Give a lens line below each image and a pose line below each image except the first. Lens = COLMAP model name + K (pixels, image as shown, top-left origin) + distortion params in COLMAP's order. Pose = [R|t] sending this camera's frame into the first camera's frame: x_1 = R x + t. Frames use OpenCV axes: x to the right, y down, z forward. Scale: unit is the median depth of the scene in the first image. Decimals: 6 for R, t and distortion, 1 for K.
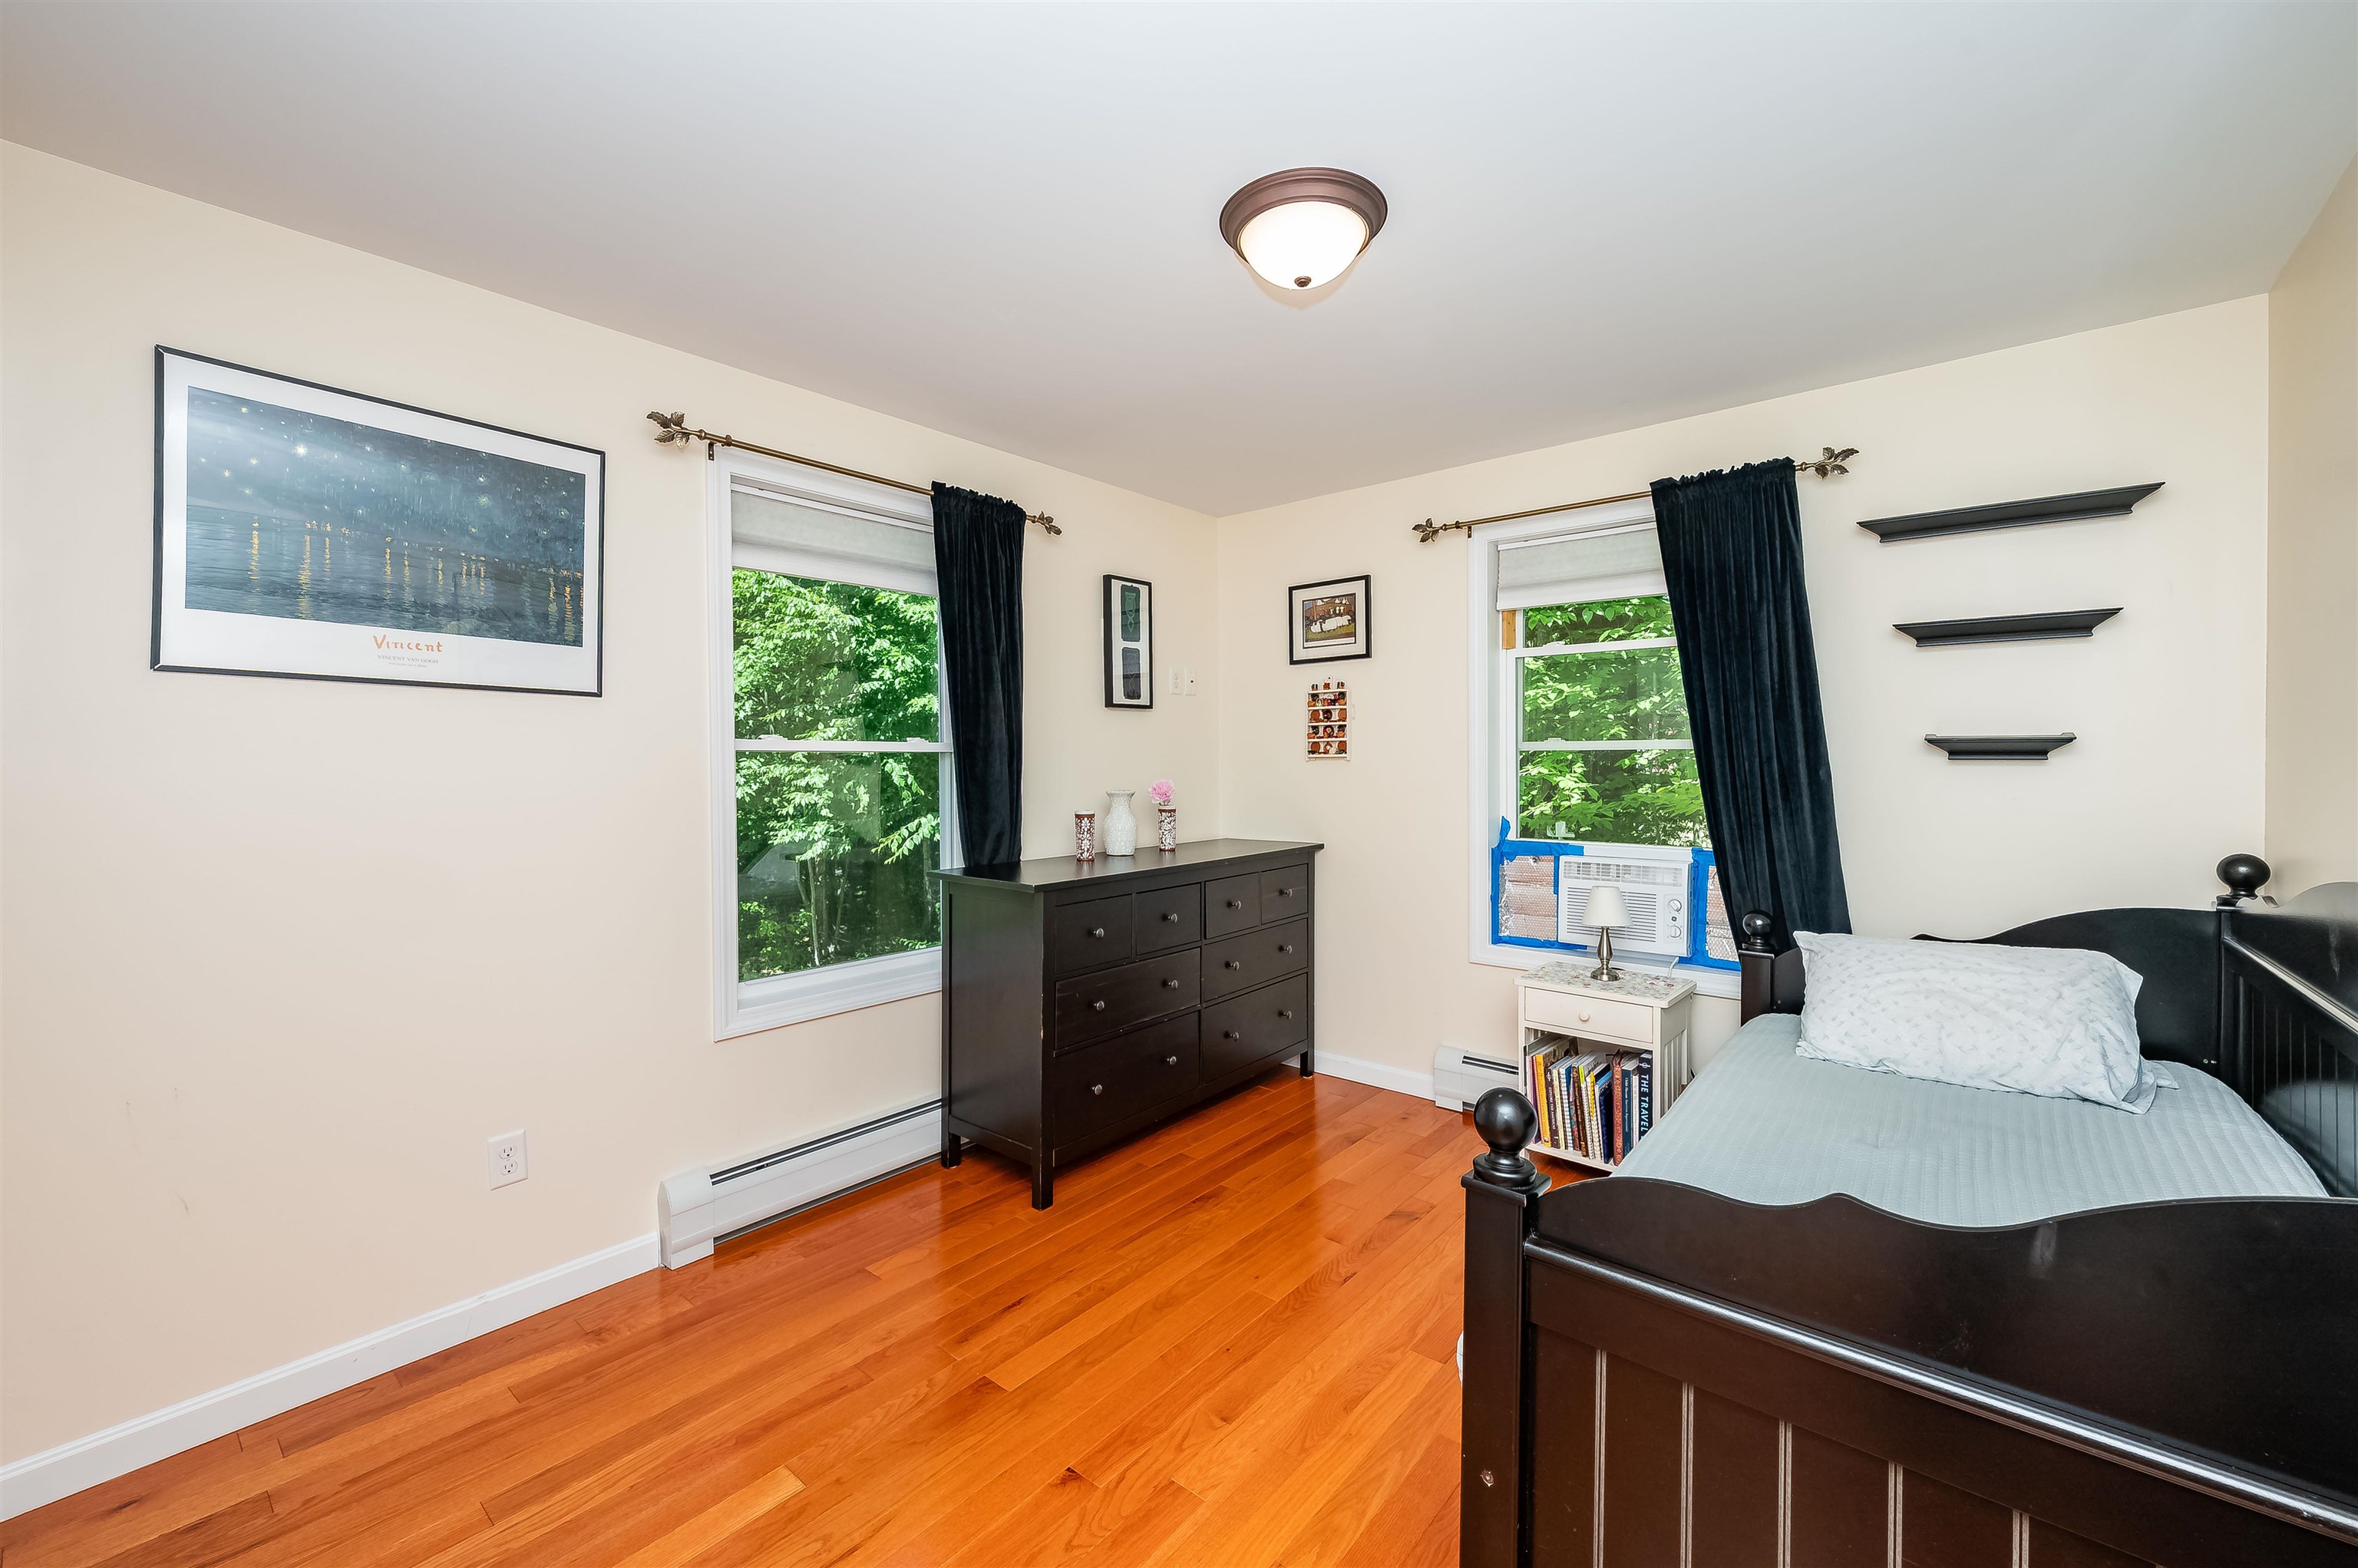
lens RADIAL K [[945.6, 0, 1180.5], [0, 945.6, 771.3], [0, 0, 1]] dist [-0.000561, -0.000788]
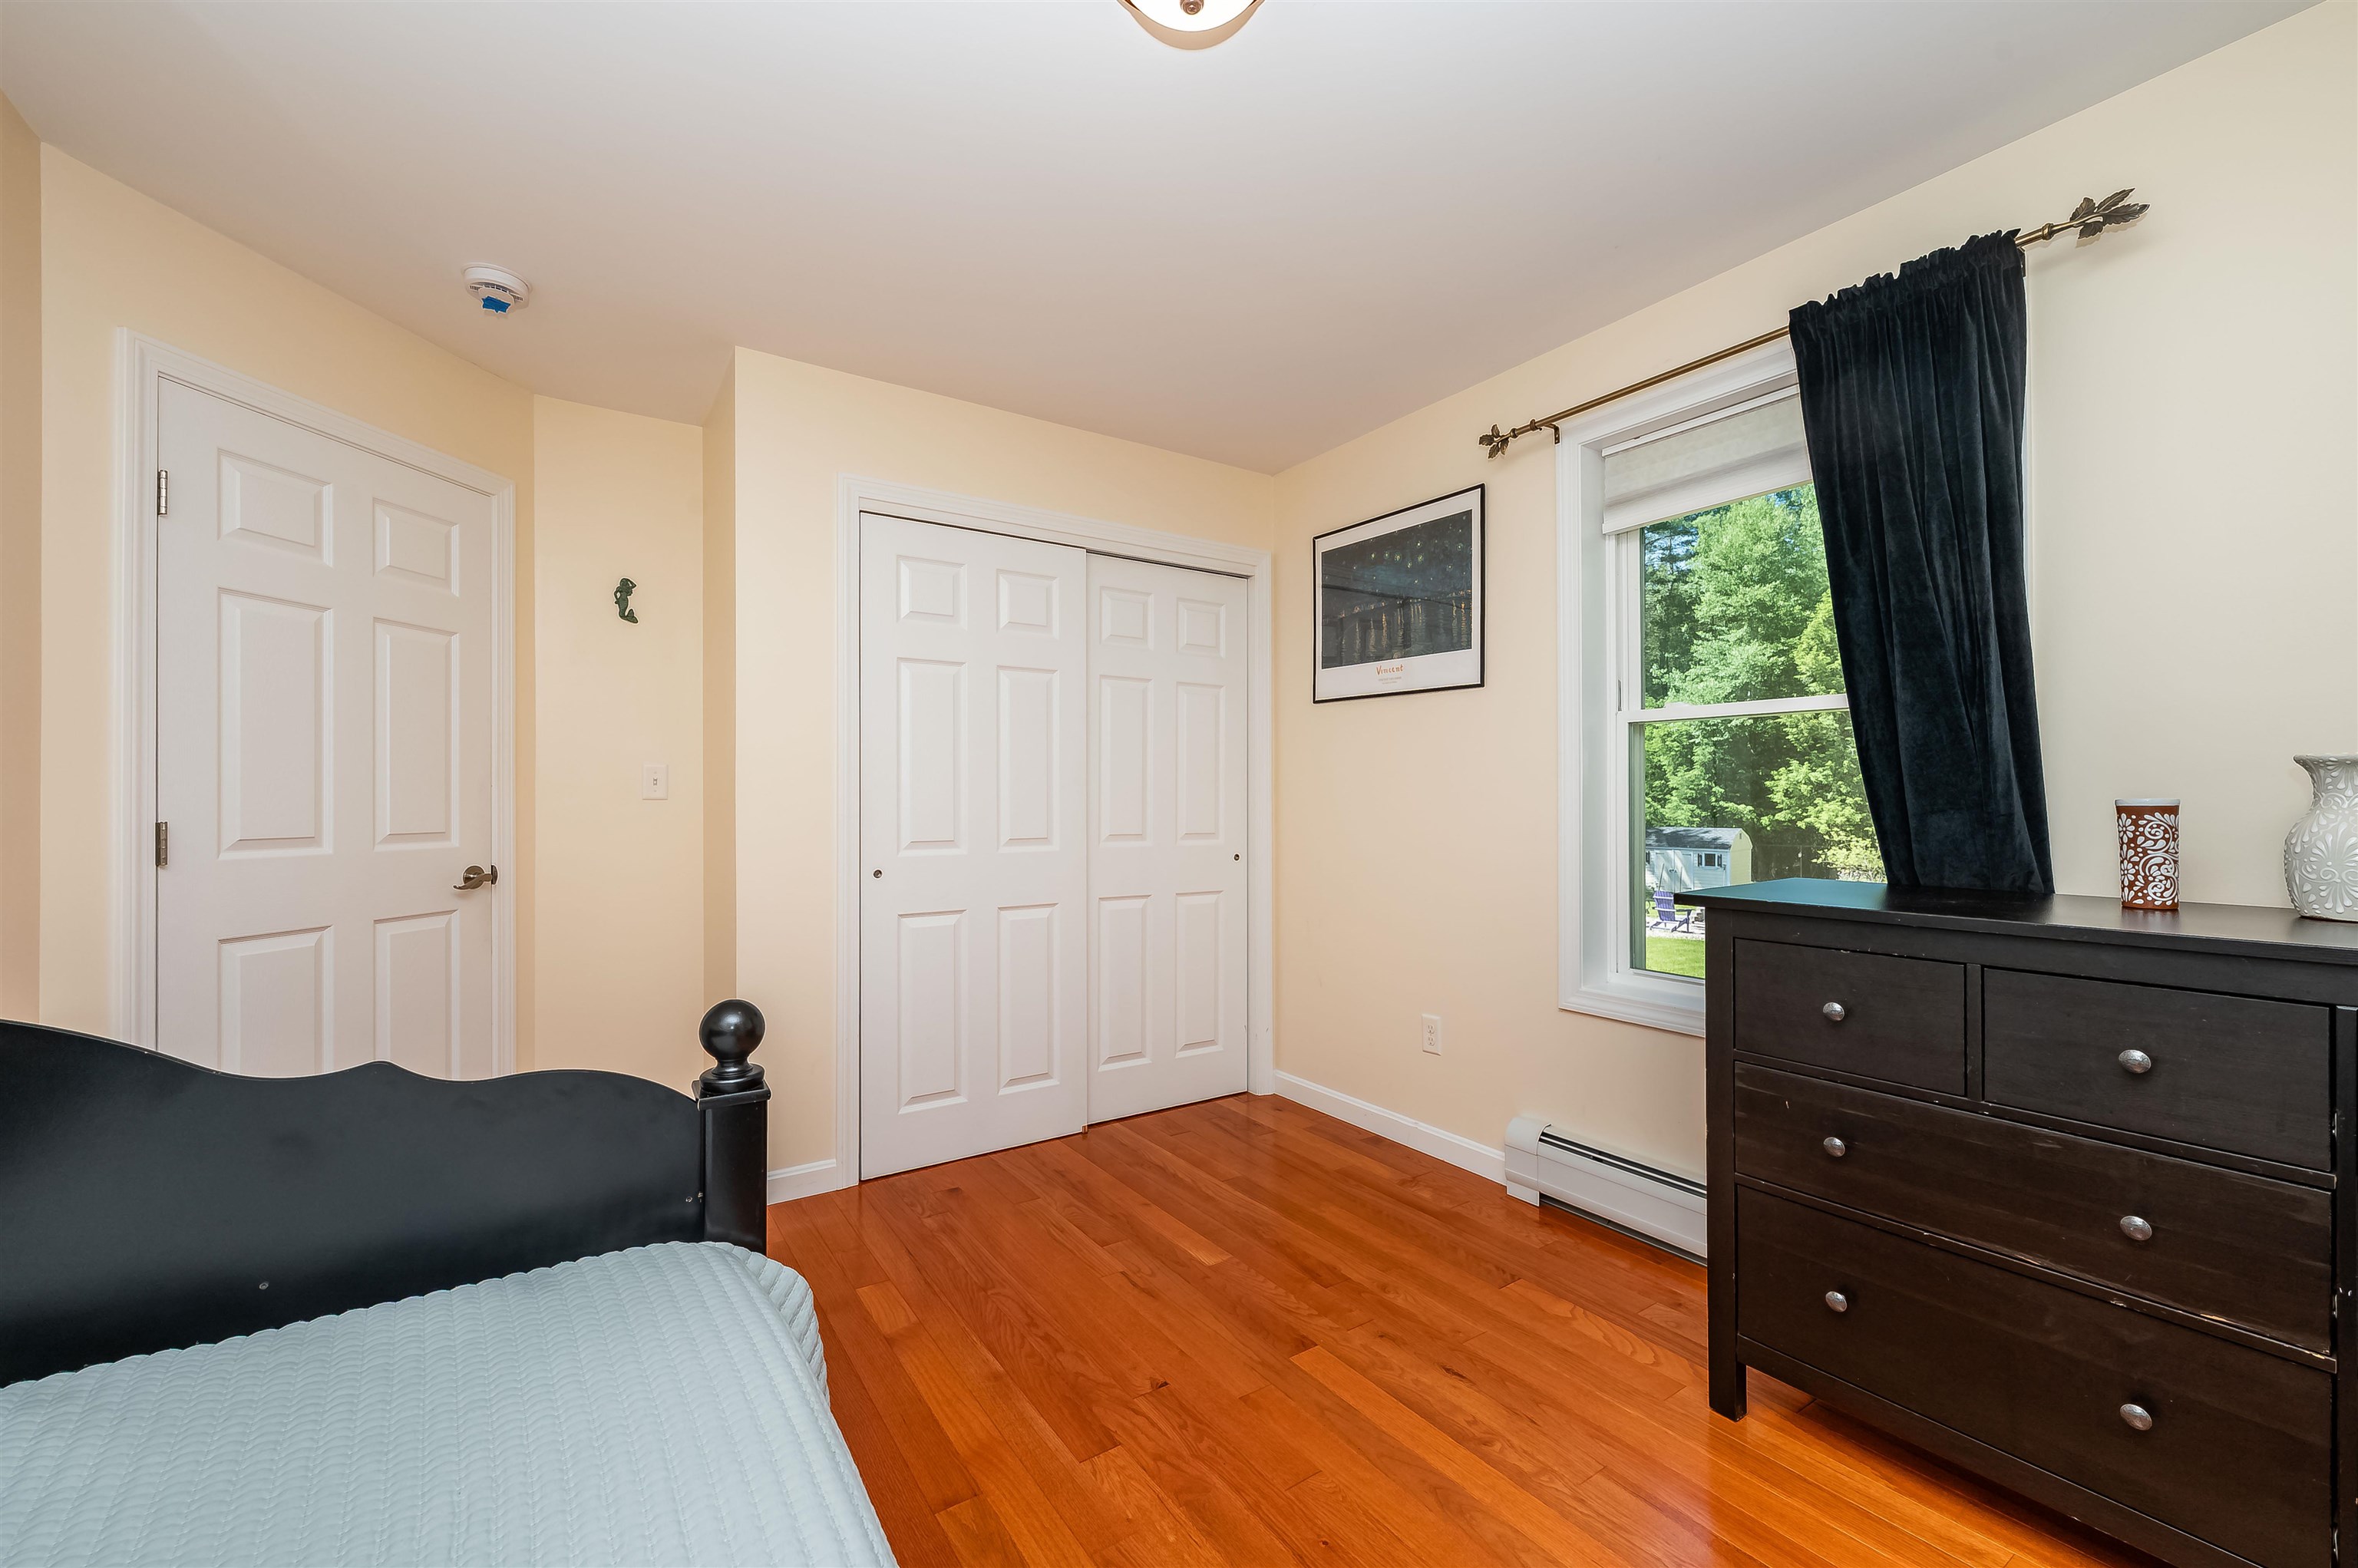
lens RADIAL K [[945.6, 0, 1178.1], [0, 945.6, 791.4], [0, 0, 1]] dist [-0.000561, -0.000788]
pose [[-0.281687, -0.001301, -0.959506, 0.542989], [-0.006966, 0.999976, 0.000690, 0.047113], [0.959481, 0.006878, -0.281689, 0.796425]]
